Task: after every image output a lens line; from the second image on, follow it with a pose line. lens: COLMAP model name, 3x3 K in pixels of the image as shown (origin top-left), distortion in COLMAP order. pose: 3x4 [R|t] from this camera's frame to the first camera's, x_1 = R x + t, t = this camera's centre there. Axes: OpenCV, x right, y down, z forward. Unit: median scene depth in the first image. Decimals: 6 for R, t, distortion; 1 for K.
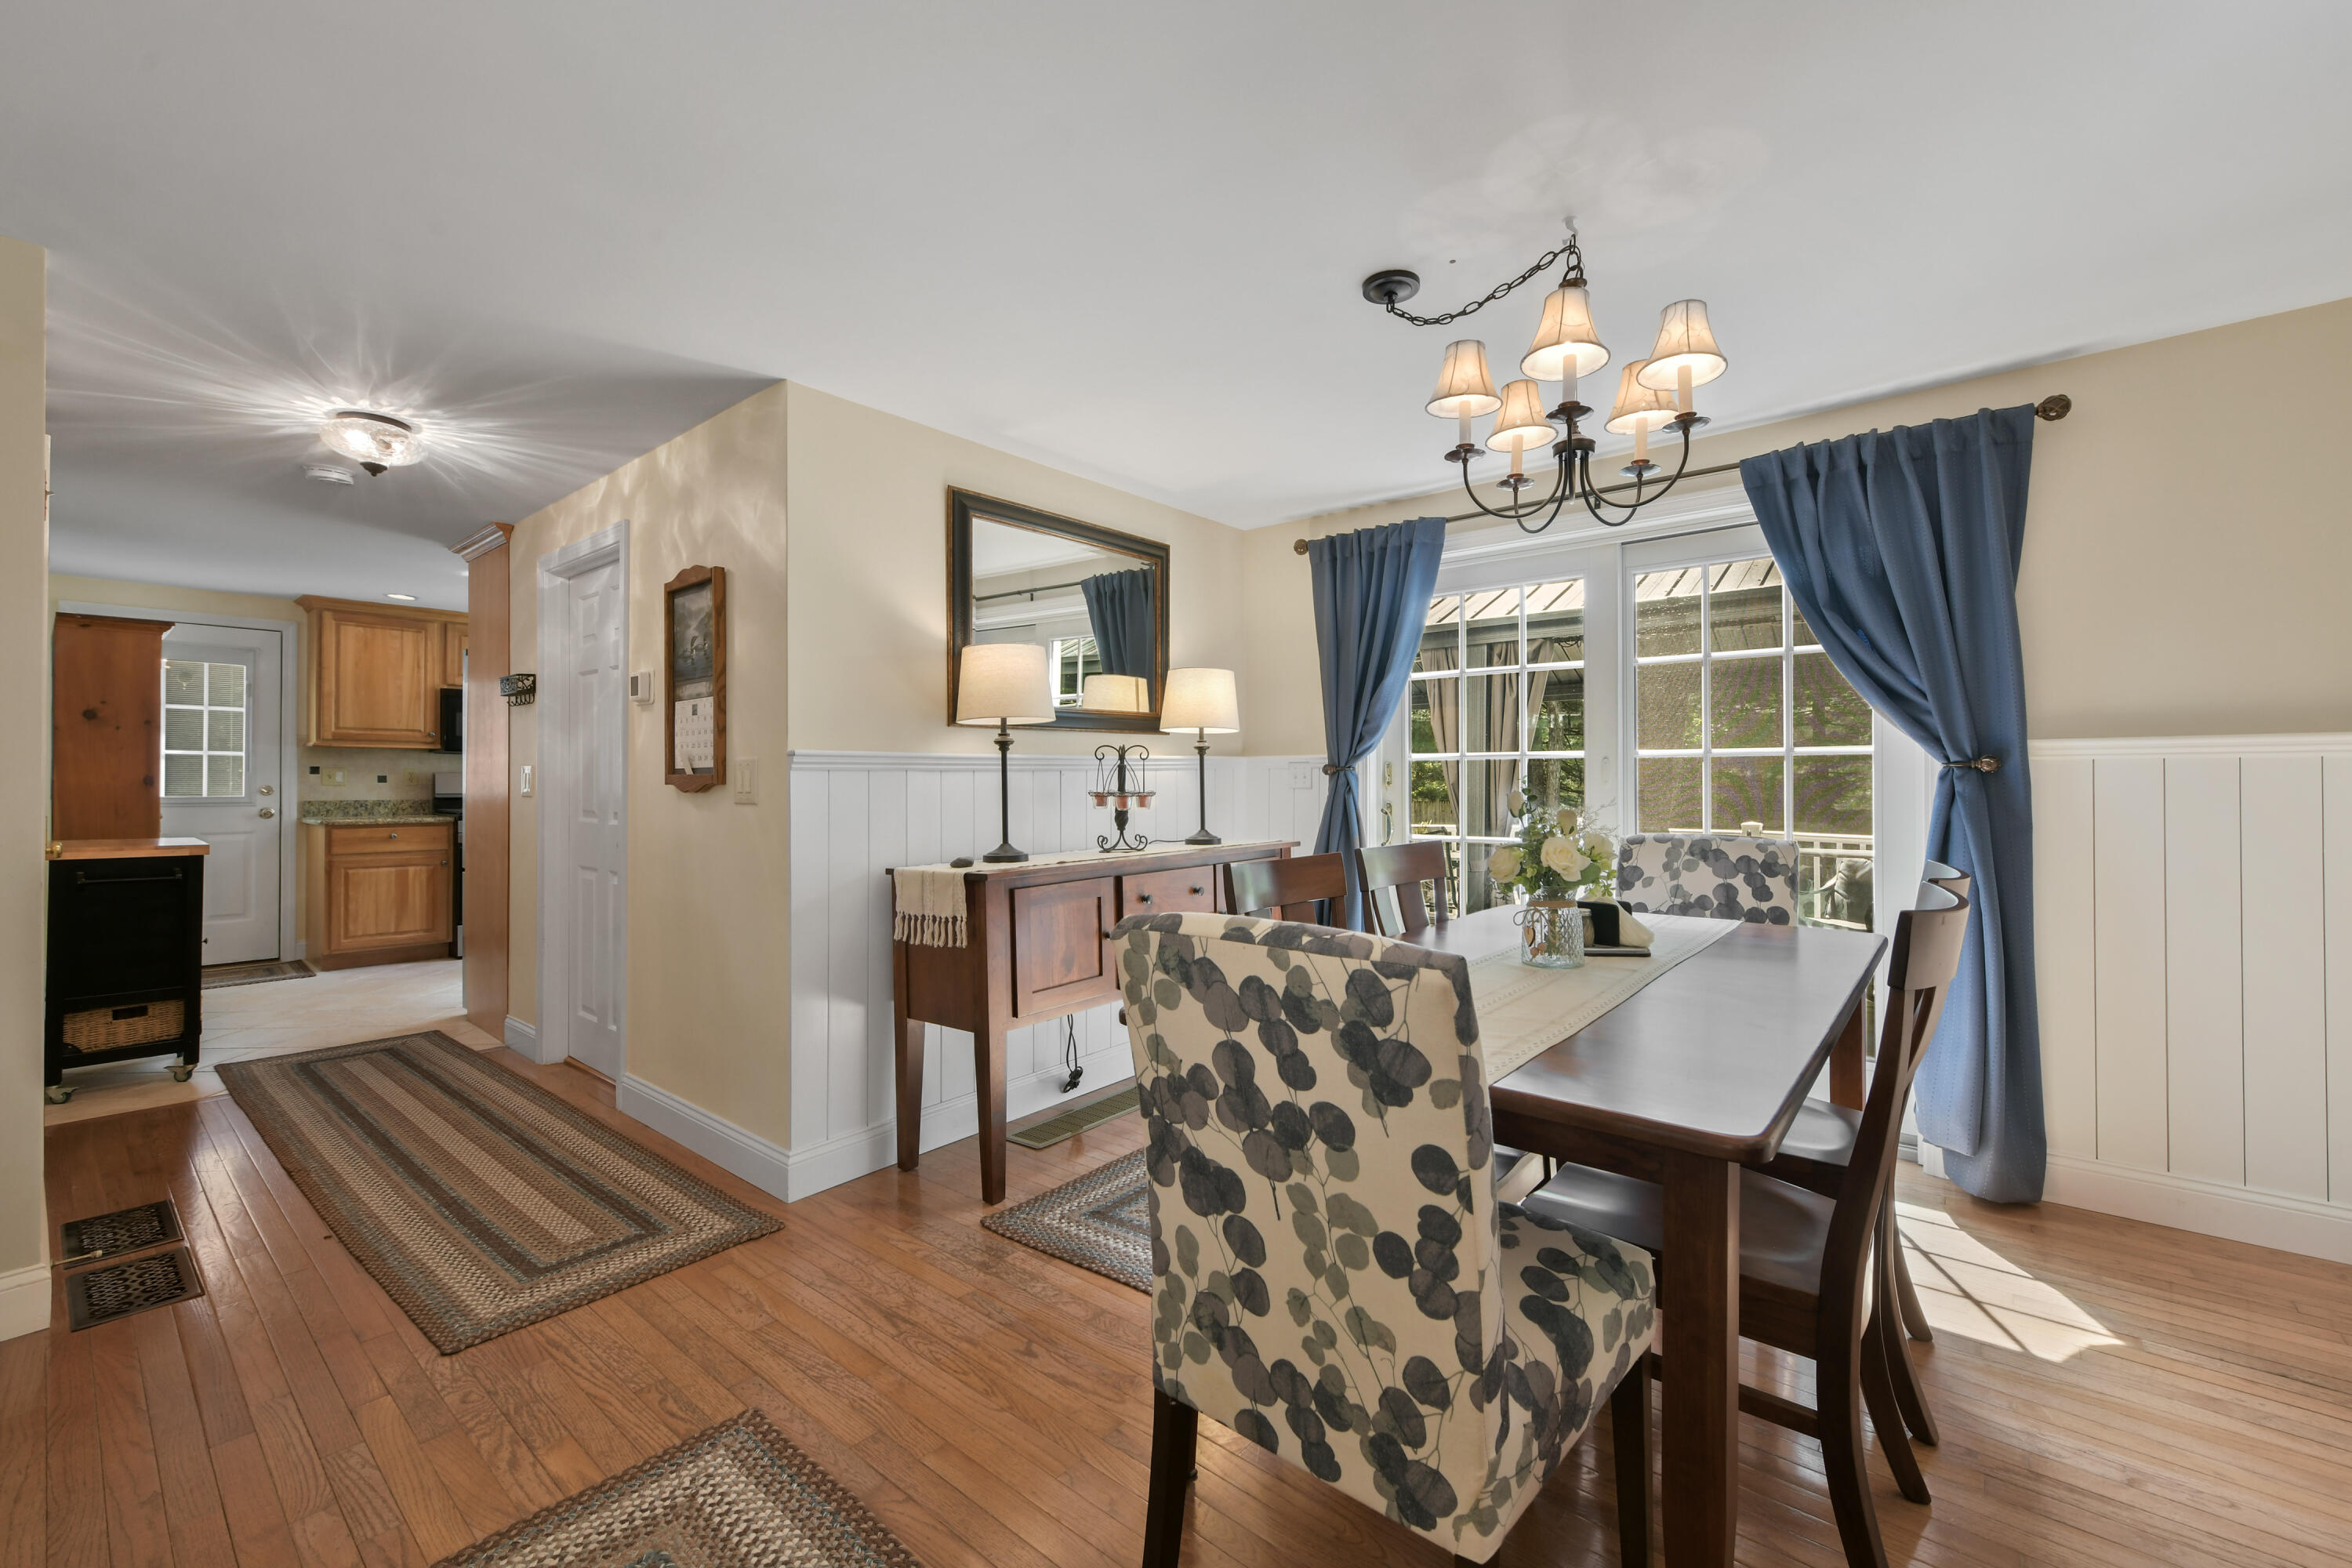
lens RADIAL K [[939.7, 0, 1189.8], [0, 939.7, 784.4], [0, 0, 1]] dist [0.003213, 0.000147]
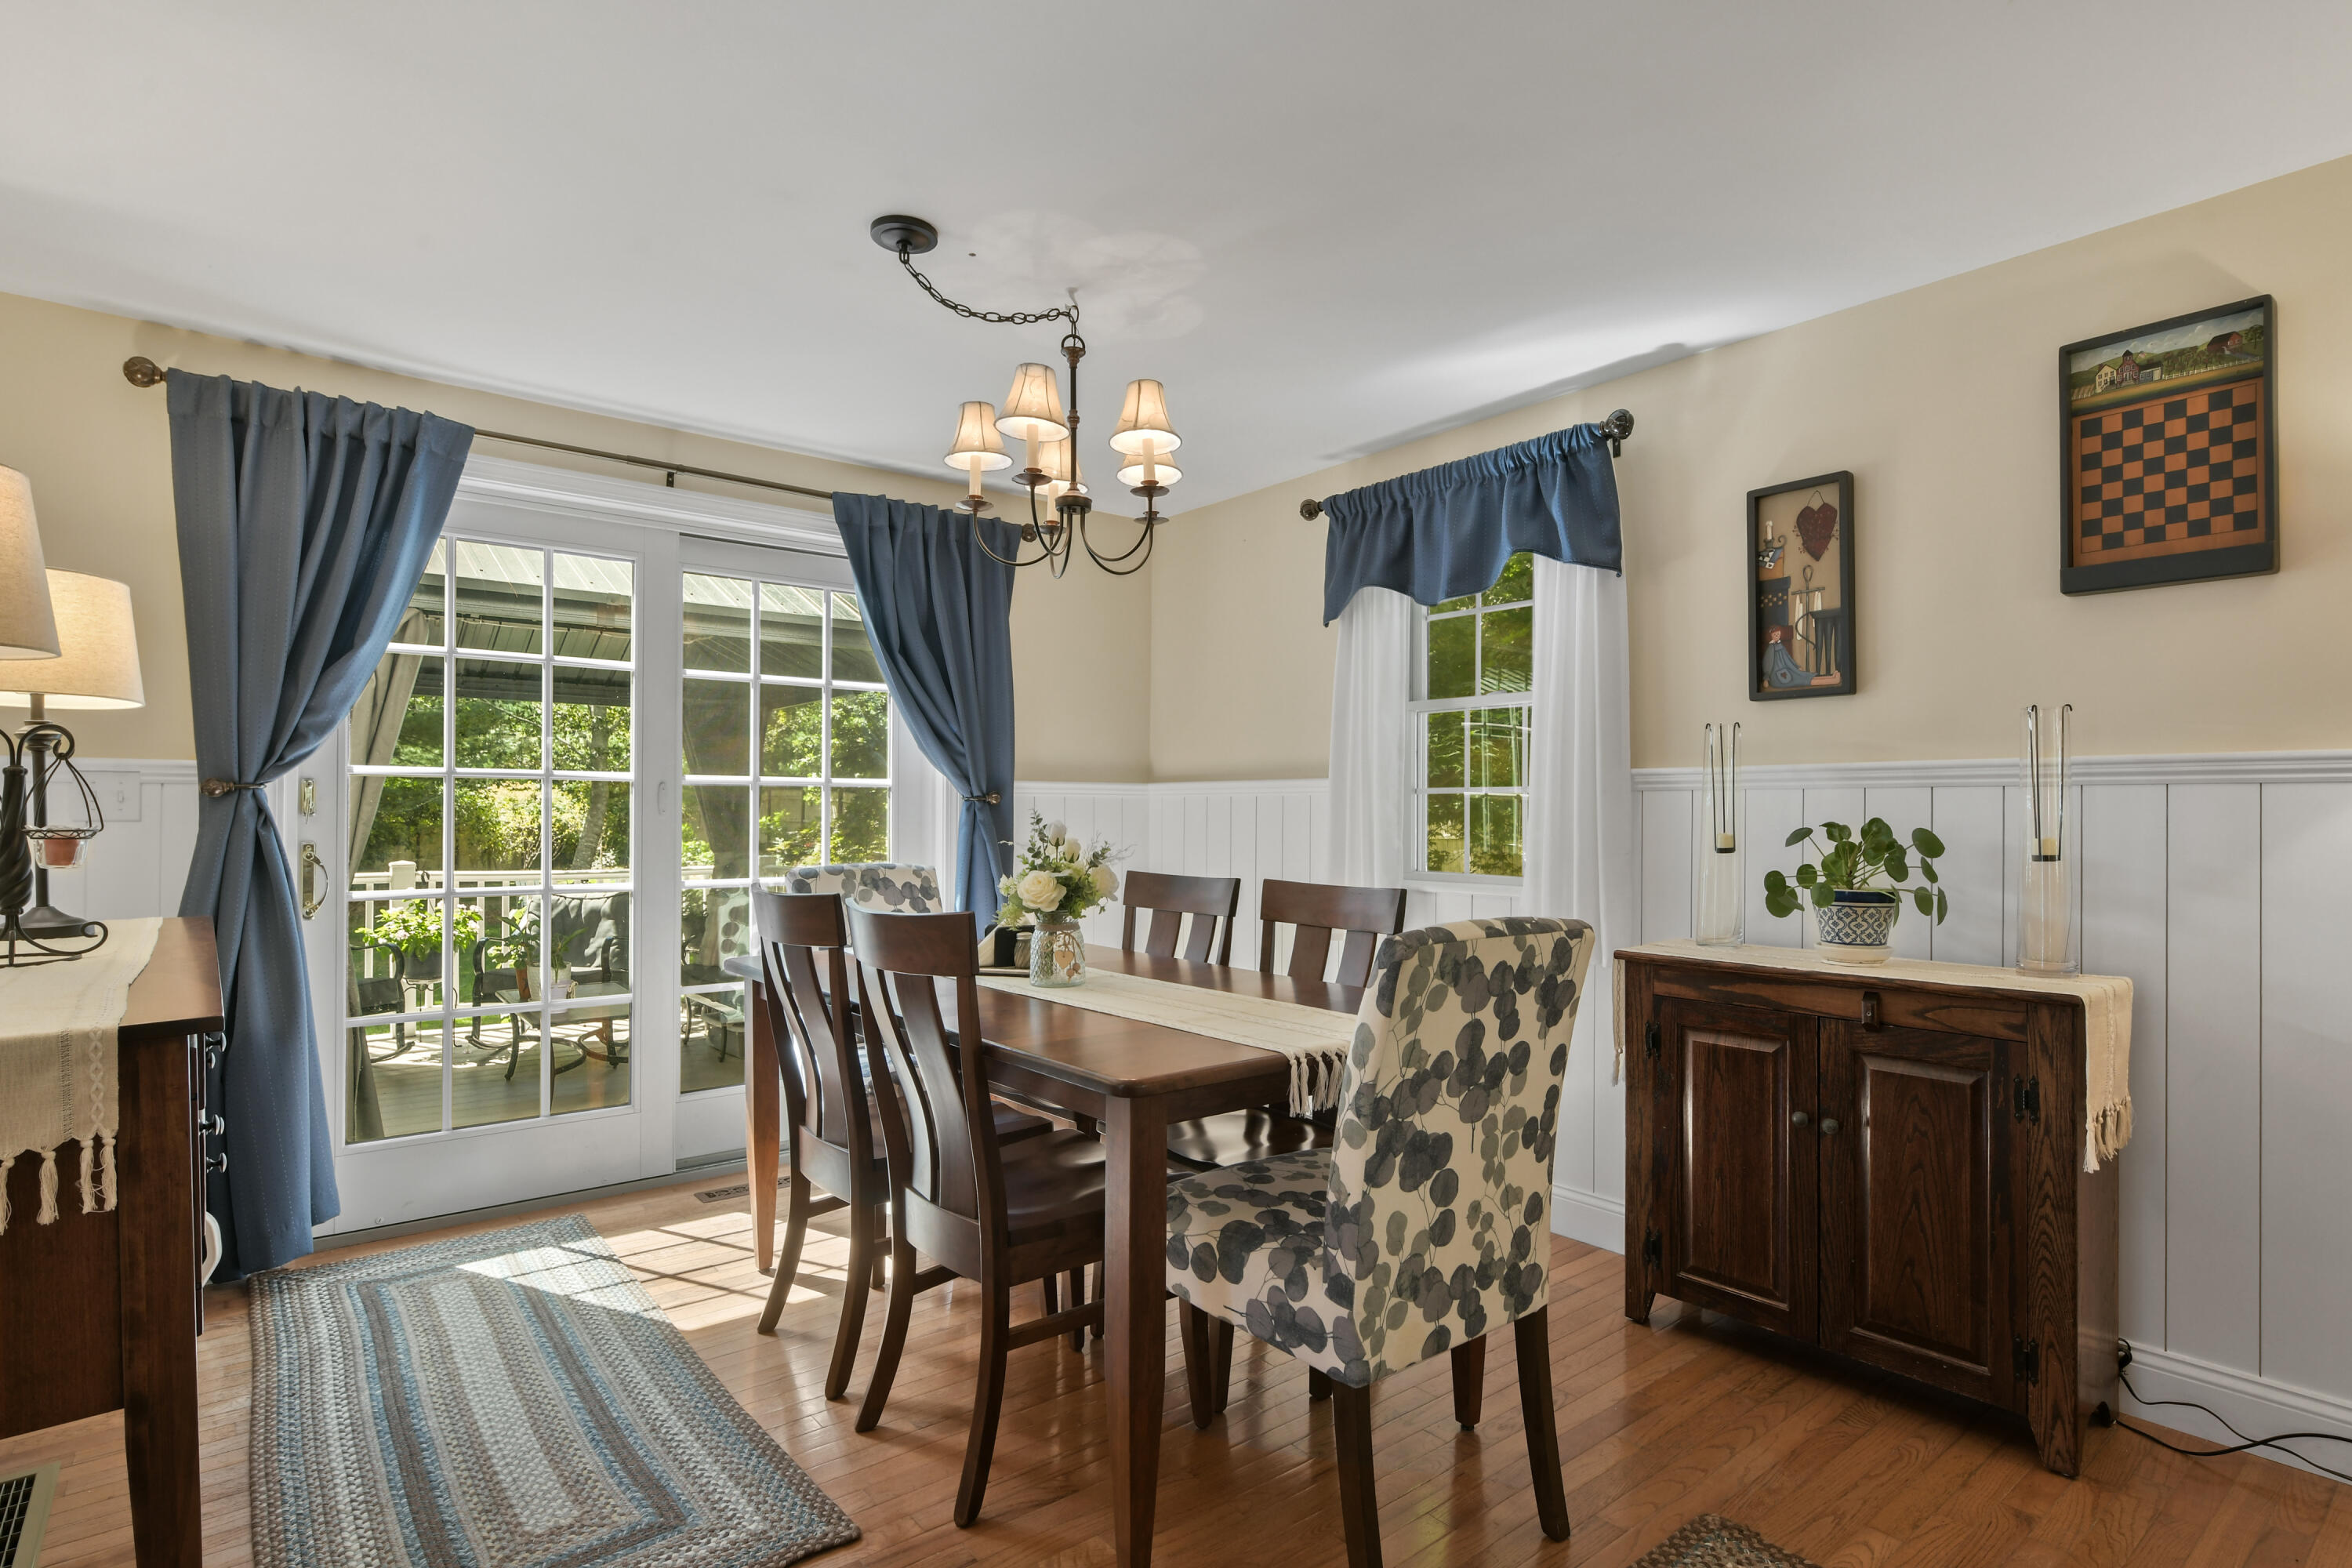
lens RADIAL K [[1172.7, 0, 1170.3], [0, 1172.7, 817.2], [0, 0, 1]] dist [-0.009846, 0.001396]
pose [[0.209934, -0.001606, 0.977714, -0.578802], [-0.001117, 0.999998, 0.001882, 0.000753], [-0.977715, -0.001487, 0.209932, 0.397745]]
